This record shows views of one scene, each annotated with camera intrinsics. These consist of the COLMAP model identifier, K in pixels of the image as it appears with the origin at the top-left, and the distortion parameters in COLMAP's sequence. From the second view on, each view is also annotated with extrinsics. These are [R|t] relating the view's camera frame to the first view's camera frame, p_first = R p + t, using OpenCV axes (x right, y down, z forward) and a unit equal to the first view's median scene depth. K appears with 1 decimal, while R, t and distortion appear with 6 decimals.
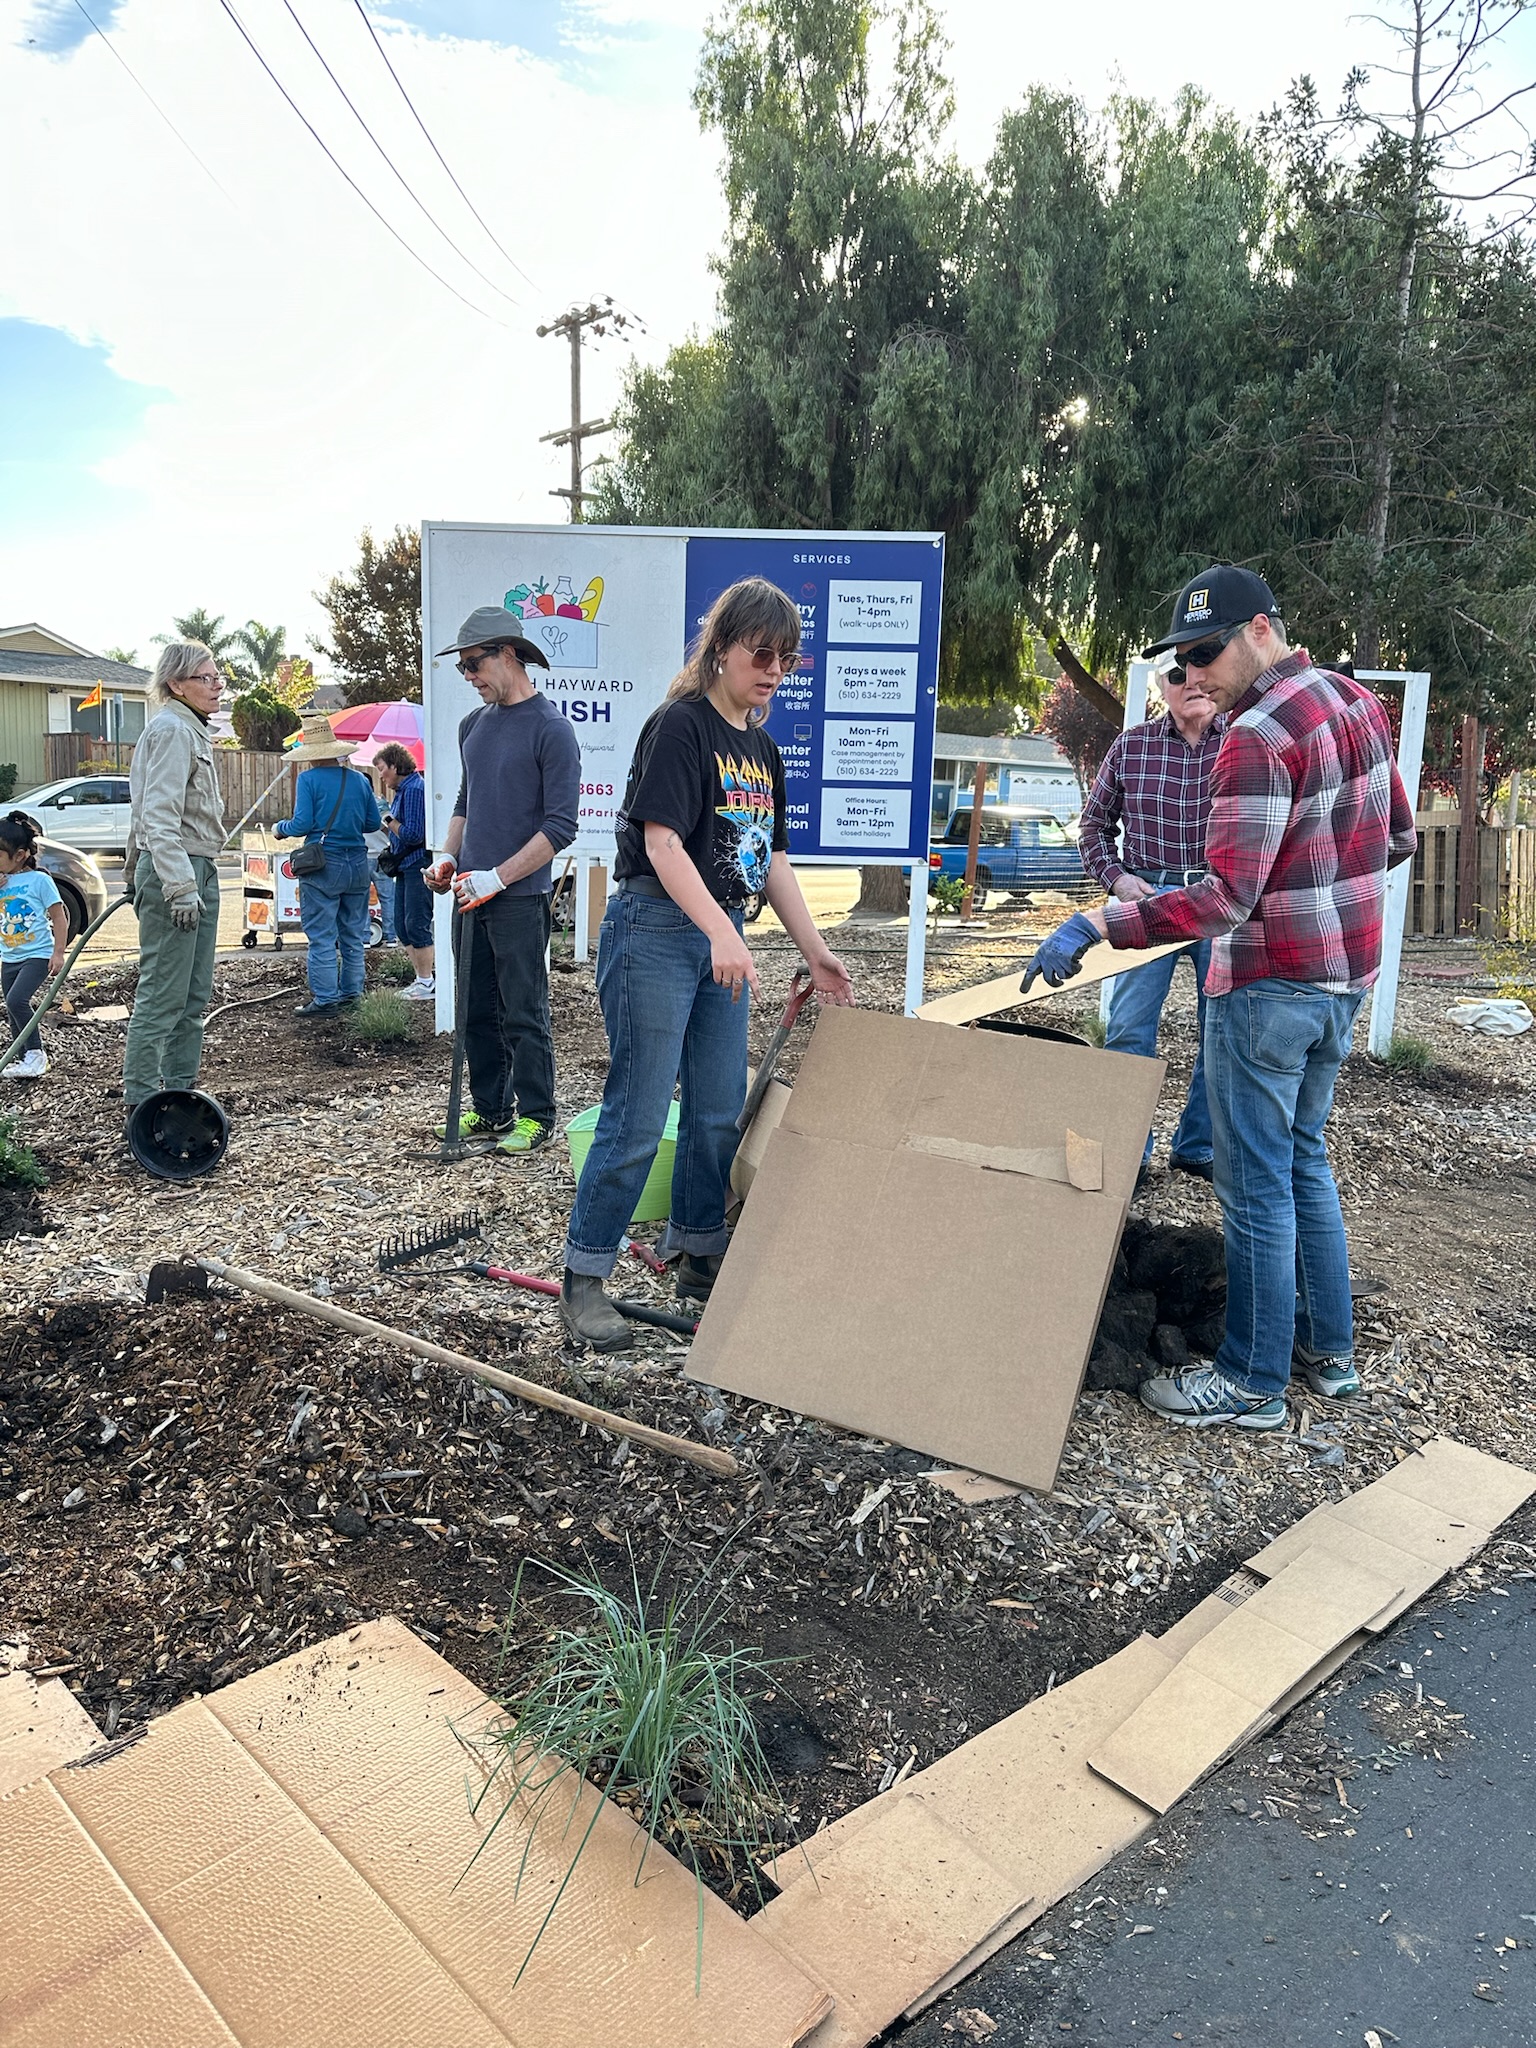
lens RADIAL K [[1443.8, 0, 768.0], [0, 1443.8, 1024.0], [0, 0, 1]] dist [0.065064, -0.083265]
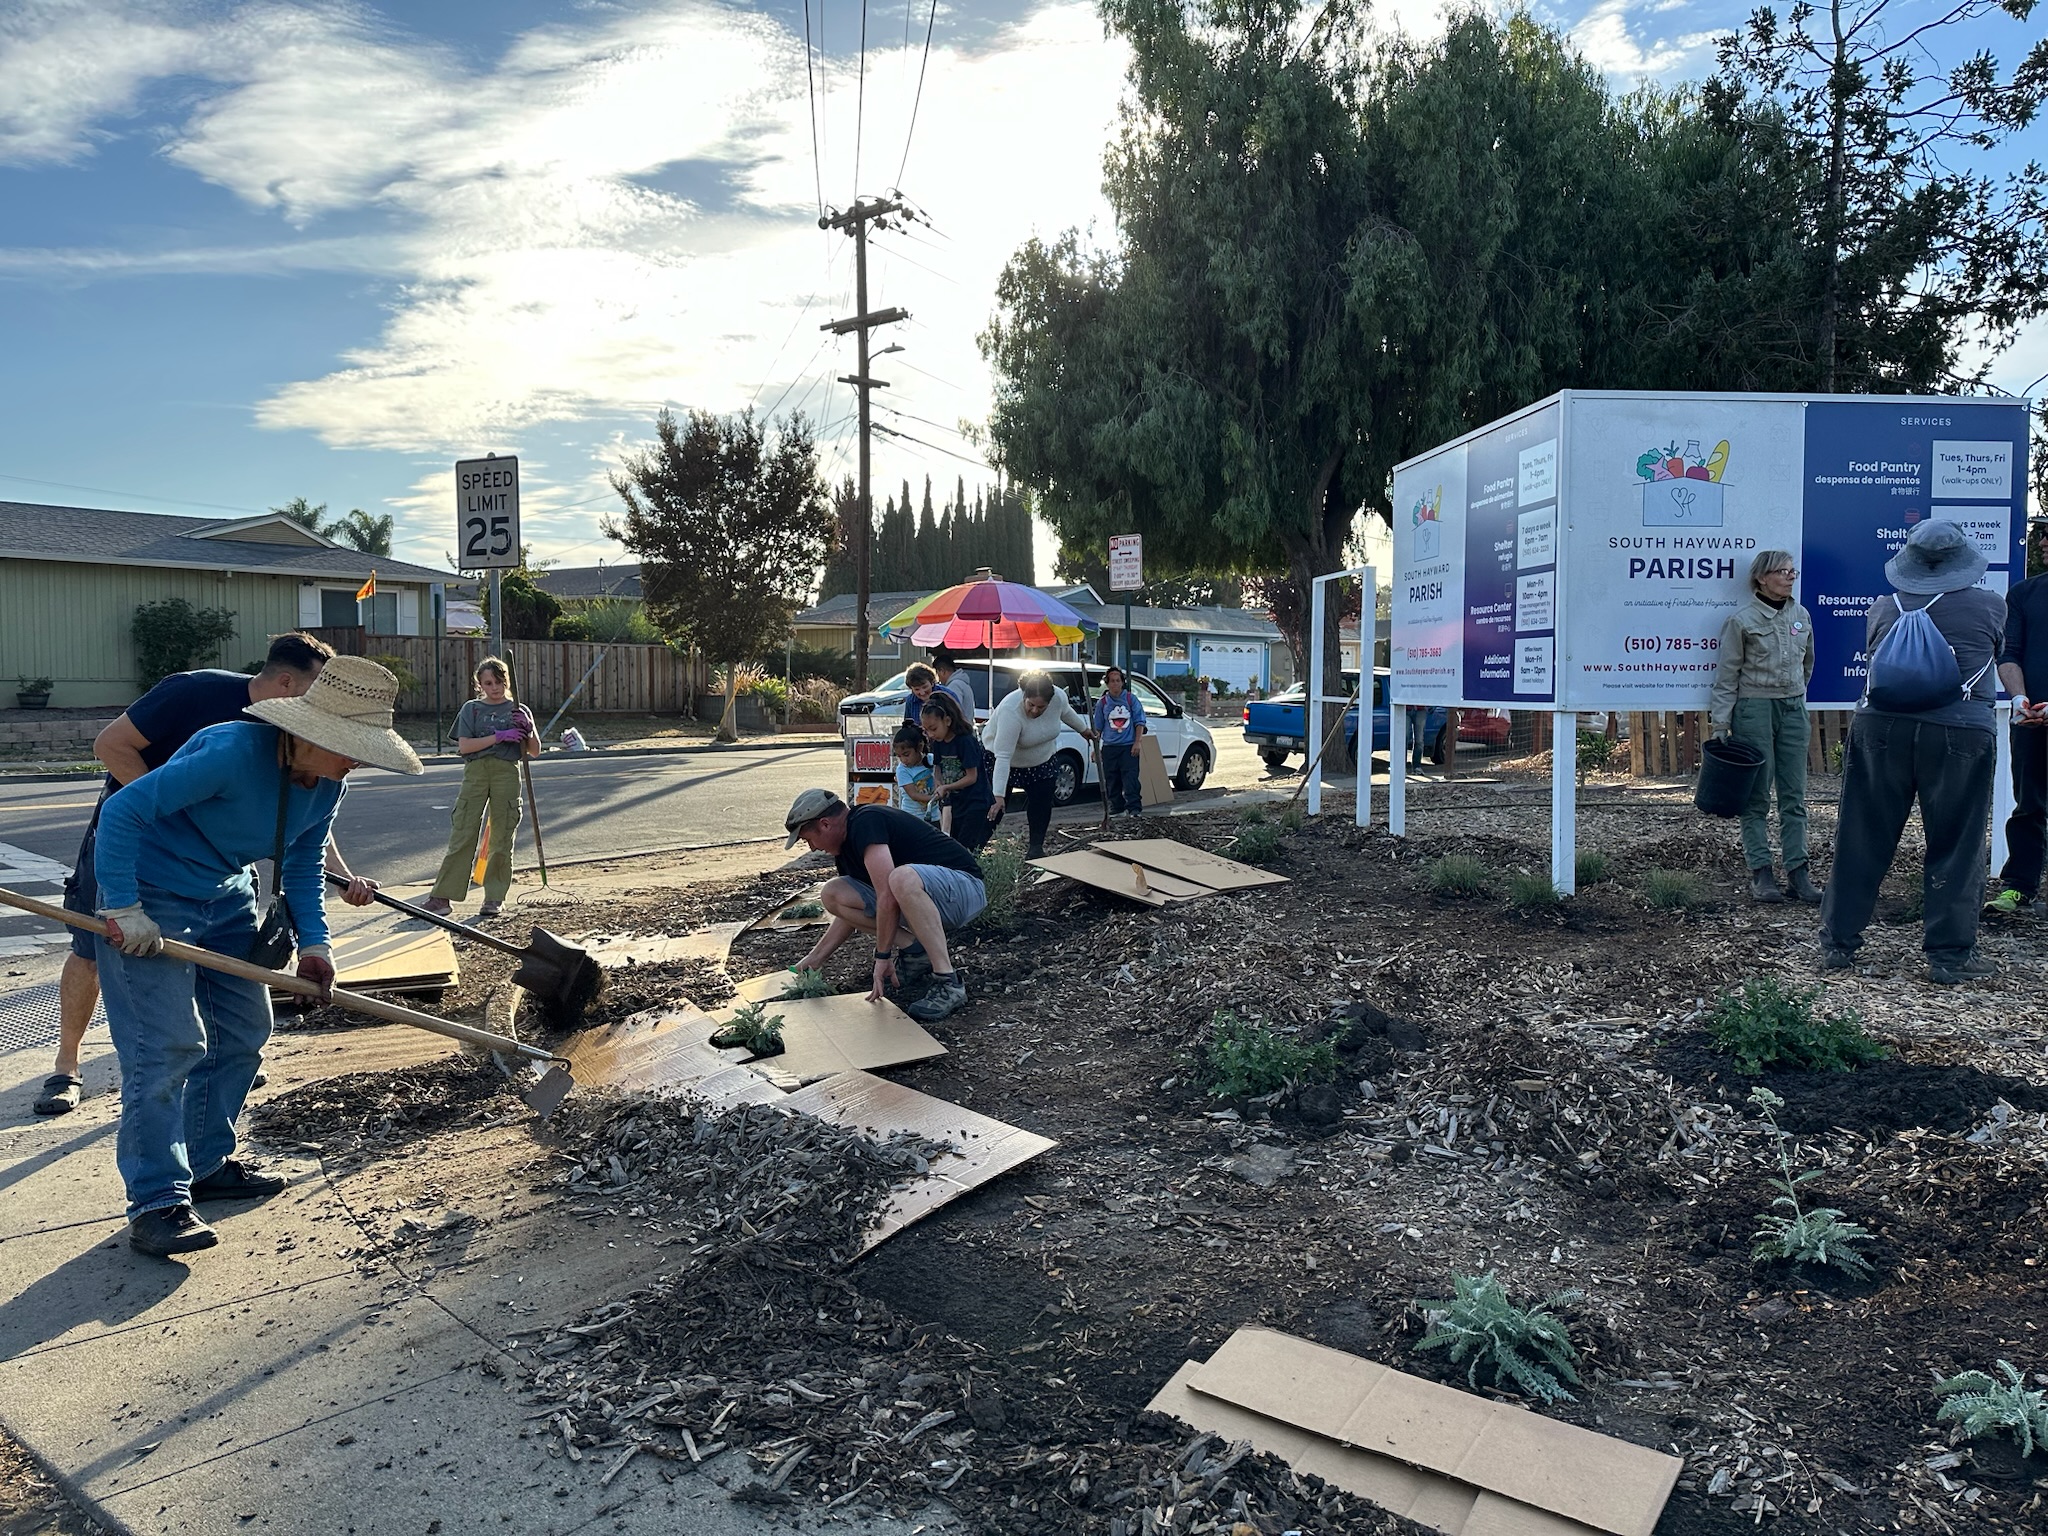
lens RADIAL K [[1406.2, 0, 1022.9], [0, 1406.2, 816.9], [0, 0, 1]] dist [0.086680, -0.105611]
pose [[0.987559, -0.047892, 0.149778, -0.191505], [0.055766, 0.997250, -0.048821, -0.004253], [-0.147028, 0.056566, 0.987514, 0.019558]]
